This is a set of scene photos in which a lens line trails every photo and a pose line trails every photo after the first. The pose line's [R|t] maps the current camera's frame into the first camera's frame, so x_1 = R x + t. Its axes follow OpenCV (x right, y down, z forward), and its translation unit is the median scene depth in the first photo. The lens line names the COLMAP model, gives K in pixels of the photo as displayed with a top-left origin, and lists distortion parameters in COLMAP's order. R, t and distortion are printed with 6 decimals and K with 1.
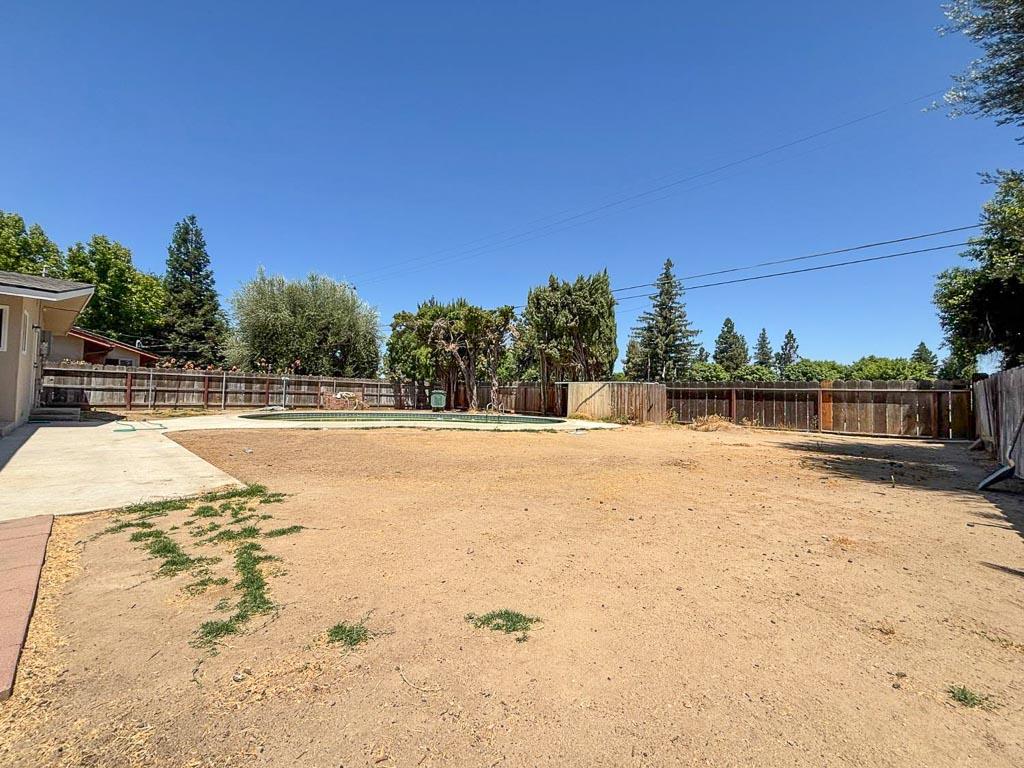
lens RADIAL K [[412.2, 0, 512.9], [0, 412.2, 387.4], [0, 0, 1]] dist [0.004136, -0.000222]
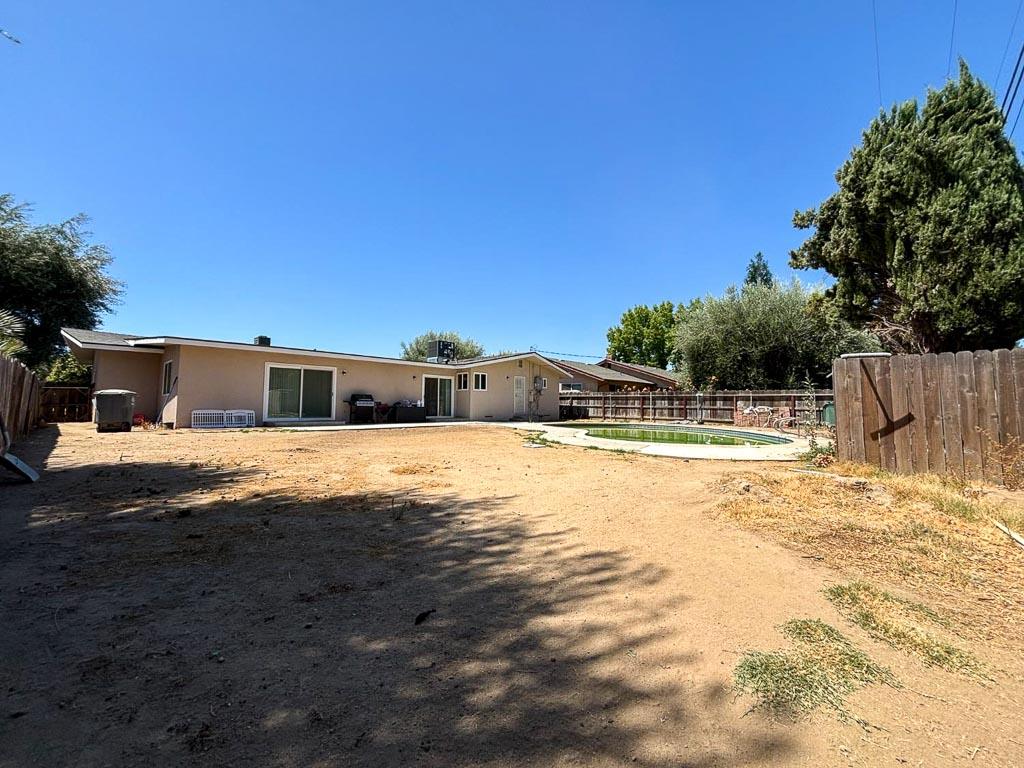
lens RADIAL K [[412.2, 0, 513.0], [0, 412.2, 383.7], [0, 0, 1]] dist [0.004136, -0.000222]
pose [[0.037232, -0.074859, -0.996499, 0.511698], [0.011223, 0.997159, -0.074489, 0.024316], [0.999244, -0.008411, 0.037967, 0.507257]]
